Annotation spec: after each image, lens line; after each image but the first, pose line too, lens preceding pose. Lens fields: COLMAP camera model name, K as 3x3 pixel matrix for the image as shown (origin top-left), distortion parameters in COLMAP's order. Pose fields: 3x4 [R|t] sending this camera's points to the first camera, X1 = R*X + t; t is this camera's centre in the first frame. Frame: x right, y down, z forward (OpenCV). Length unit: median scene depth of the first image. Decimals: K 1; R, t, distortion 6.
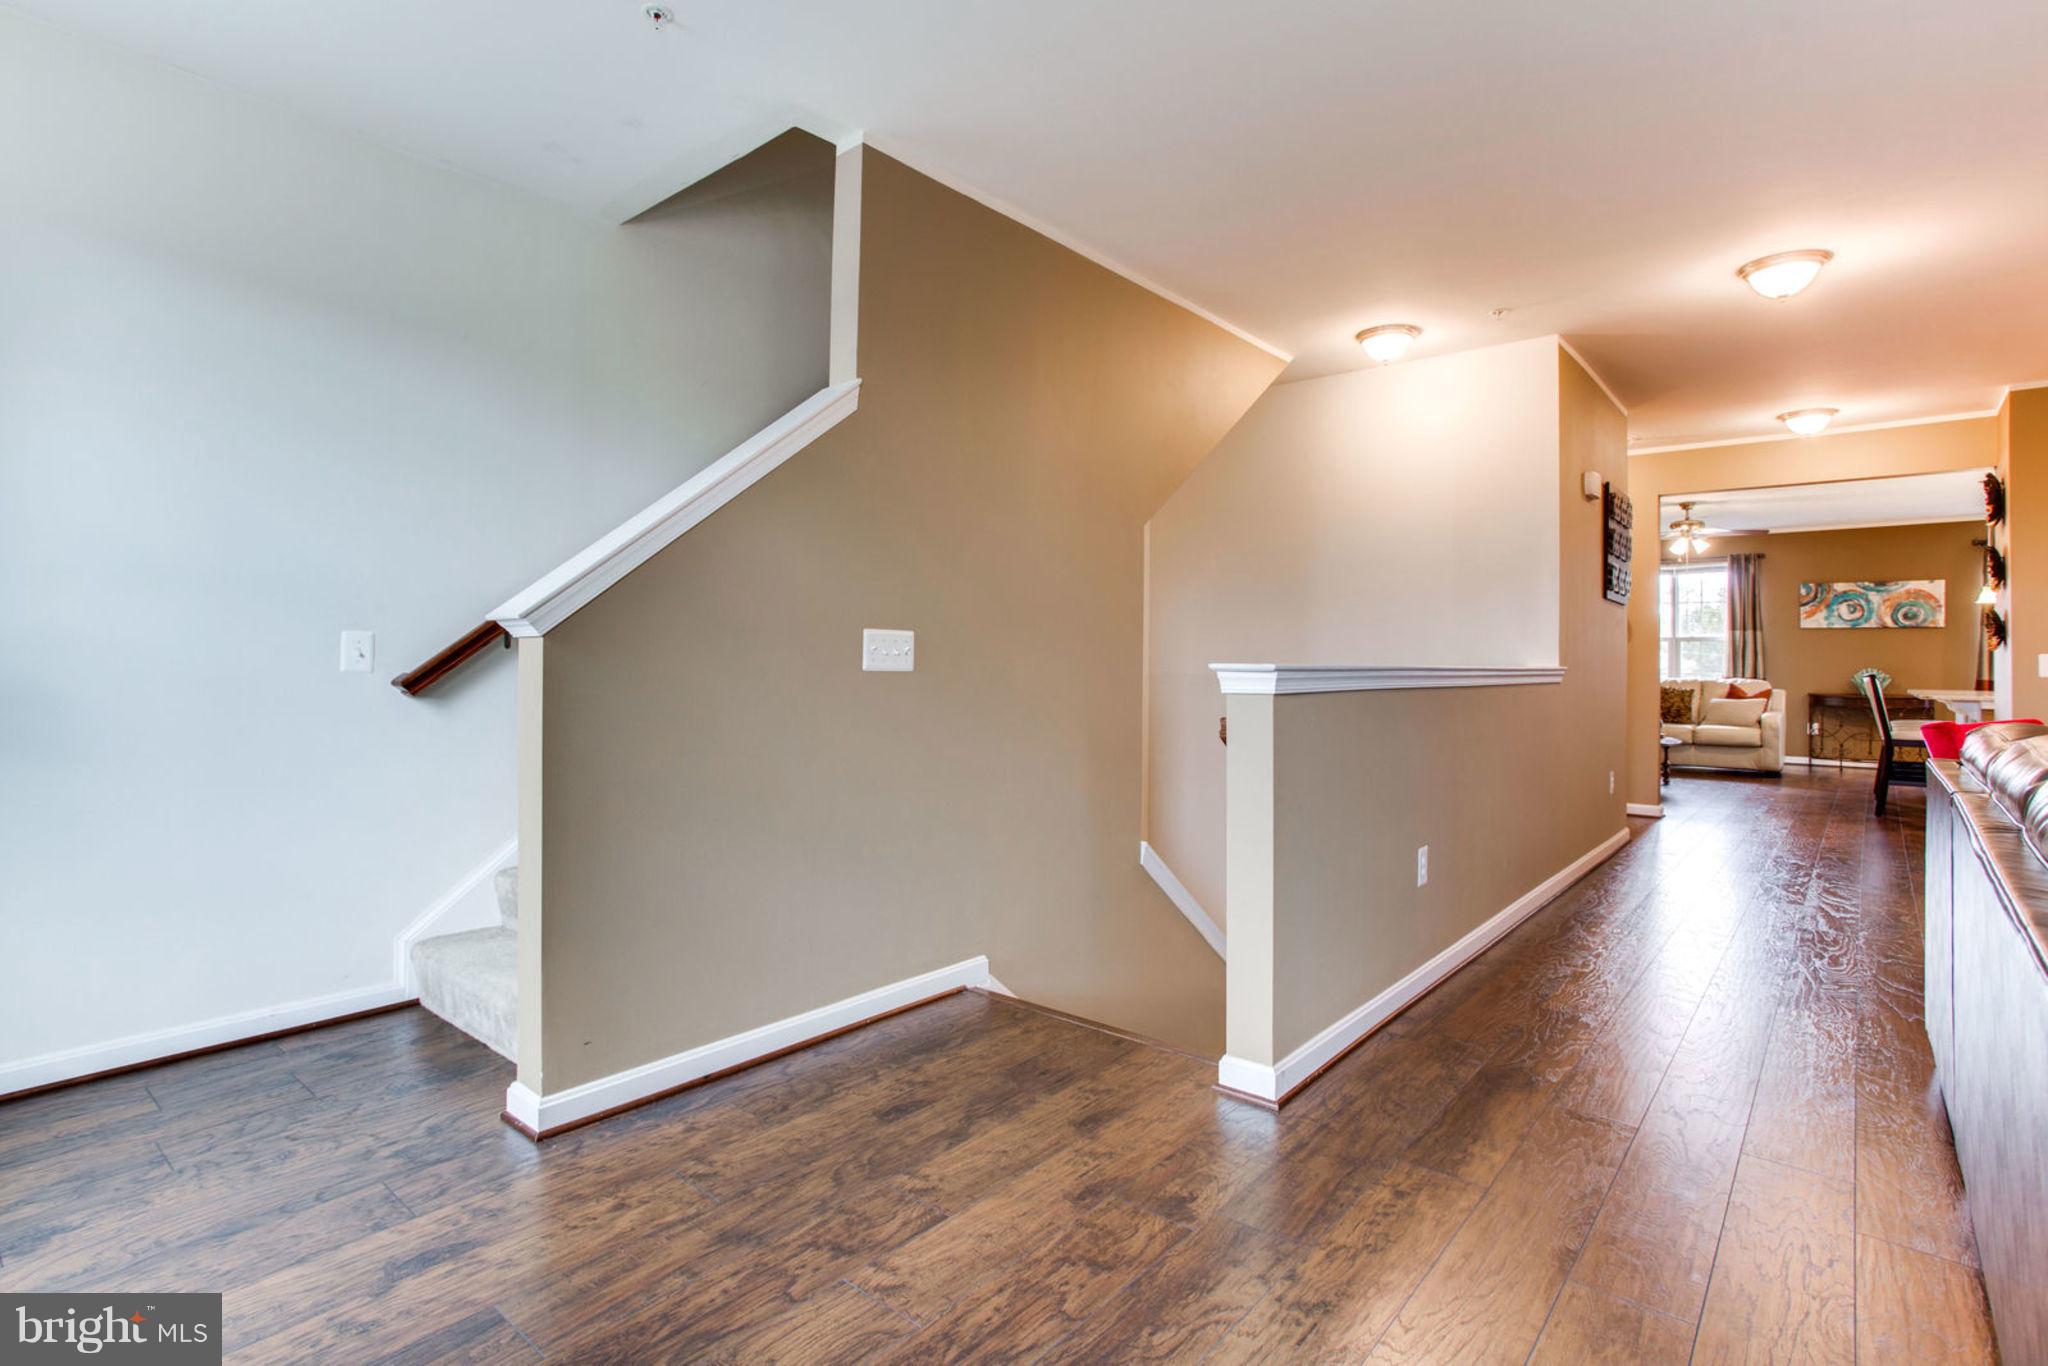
lens RADIAL K [[993.8, 0, 1005.6], [0, 993.8, 654.3], [0, 0, 1]] dist [-0.013736, 0.010152]
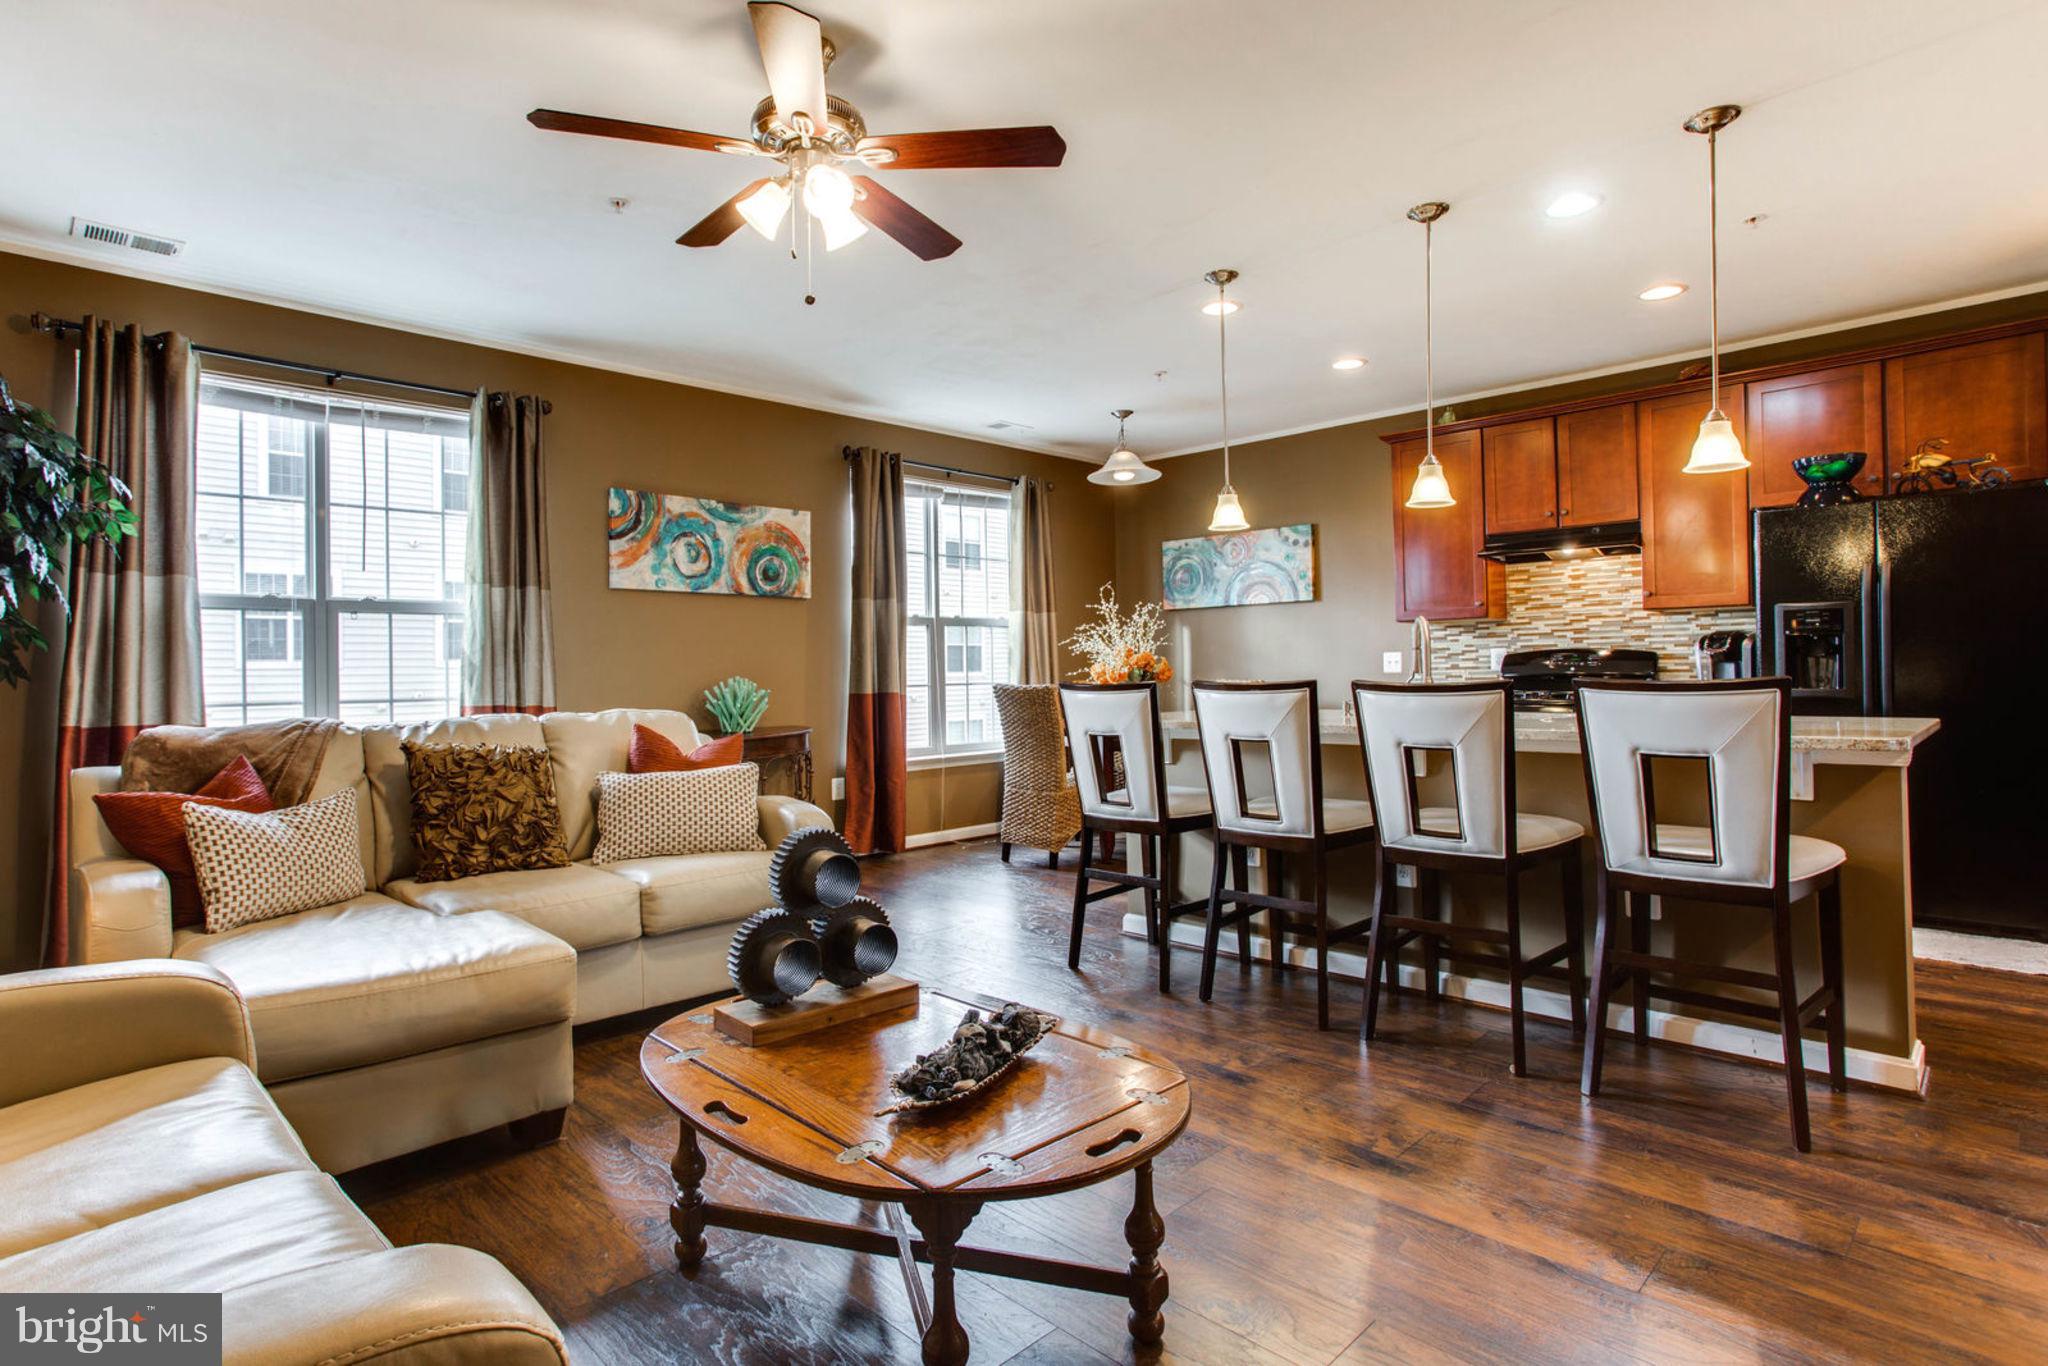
lens RADIAL K [[1089.7, 0, 1006.5], [0, 1089.7, 667.2], [0, 0, 1]] dist [-0.032815, 0.001192]
pose [[0.086713, -0.008566, 0.996196, 0.352661], [0.002010, 0.999963, 0.008423, 0.005166], [-0.996231, 0.001272, 0.086727, 0.818201]]
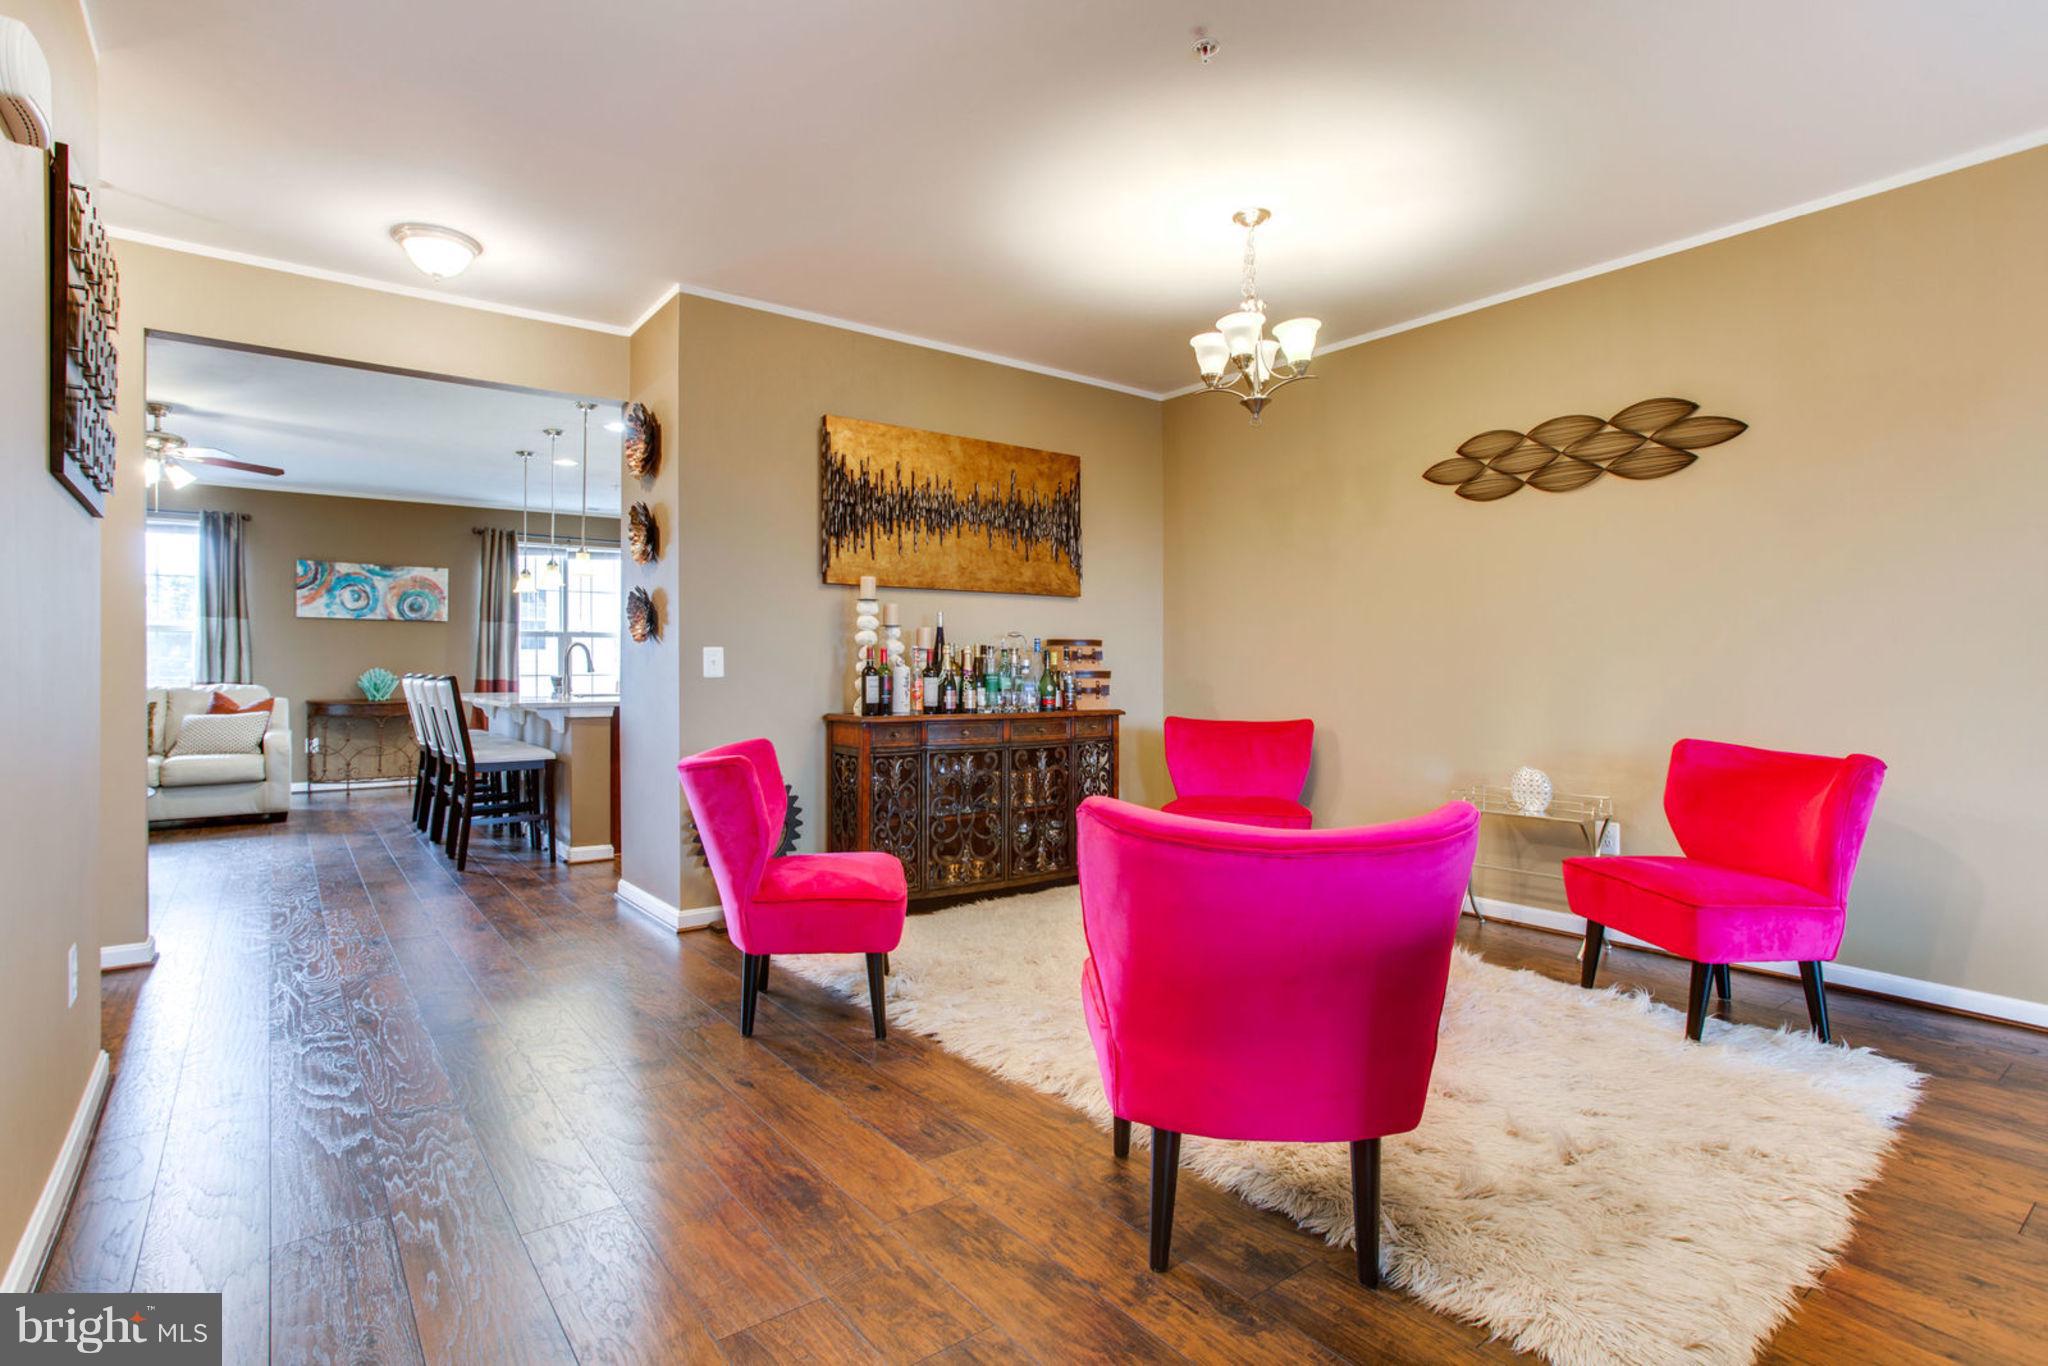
lens RADIAL K [[993.8, 0, 988.5], [0, 993.8, 666.5], [0, 0, 1]] dist [-0.013736, 0.010152]
pose [[0.222125, -0.006952, 0.974993, 0.175083], [-0.005063, 0.999953, 0.008284, 0.003327], [-0.975005, -0.006777, 0.222079, 0.311984]]
